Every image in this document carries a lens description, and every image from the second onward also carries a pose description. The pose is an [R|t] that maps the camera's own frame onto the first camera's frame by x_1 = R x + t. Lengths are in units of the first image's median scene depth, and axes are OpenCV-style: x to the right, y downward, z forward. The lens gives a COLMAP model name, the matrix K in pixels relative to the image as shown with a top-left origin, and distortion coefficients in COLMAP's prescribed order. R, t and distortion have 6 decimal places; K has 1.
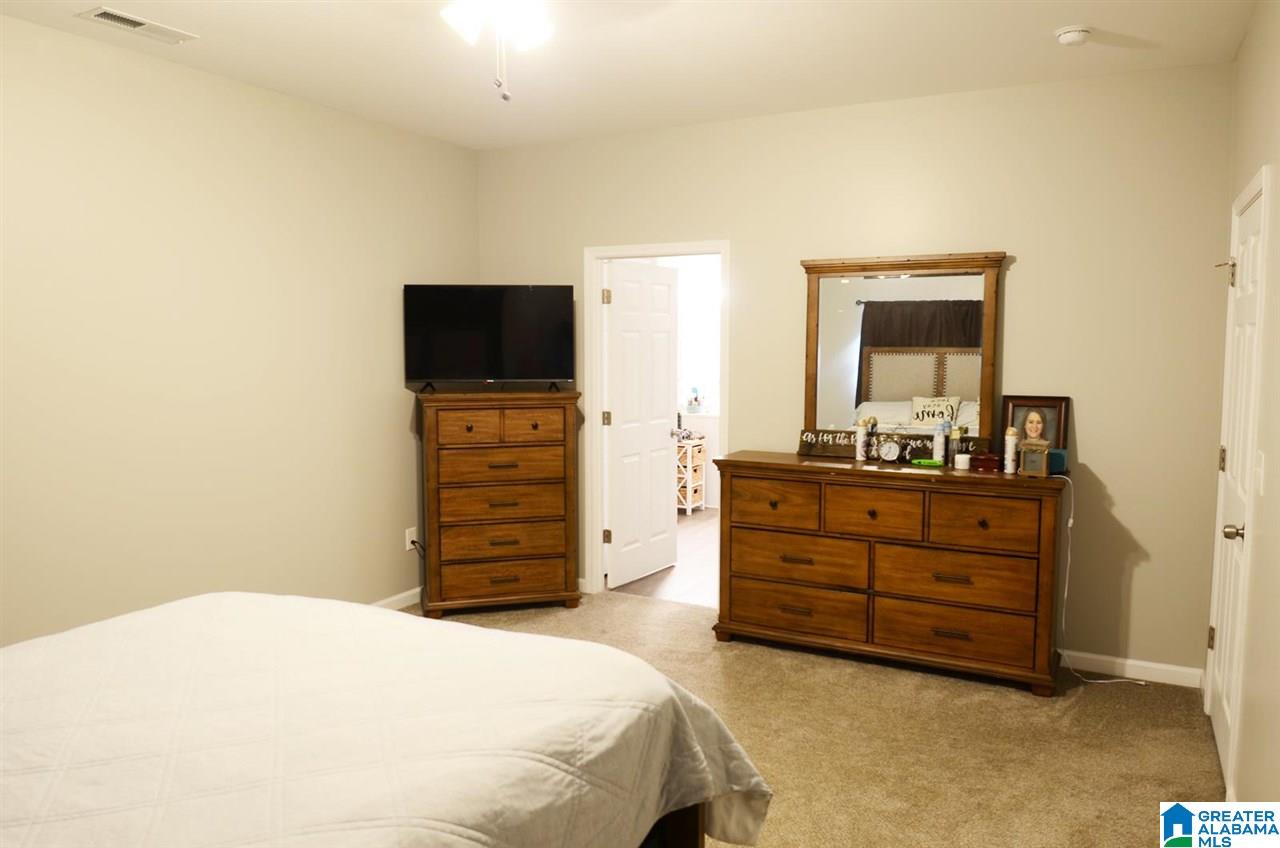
lens RADIAL K [[926.9, 0, 640.0], [0, 926.9, 424.0], [0, 0, 1]] dist [-0.004957, -0.002618]
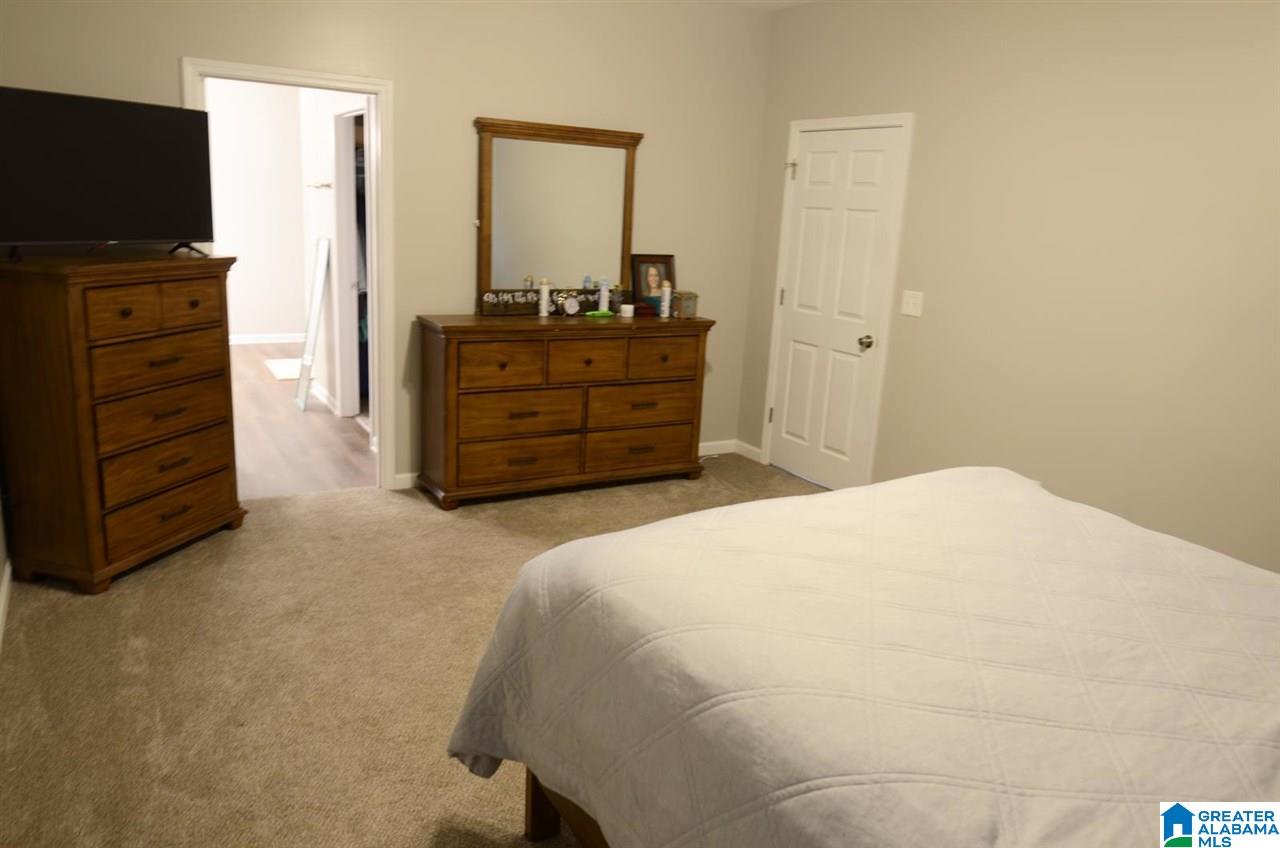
lens RADIAL K [[926.9, 0, 640.0], [0, 926.9, 424.0], [0, 0, 1]] dist [-0.004957, -0.002618]
pose [[0.498376, -0.175200, 0.849074, -0.661895], [0.022295, 0.981634, 0.189466, -0.040868], [-0.866674, -0.075495, 0.493129, 0.355858]]
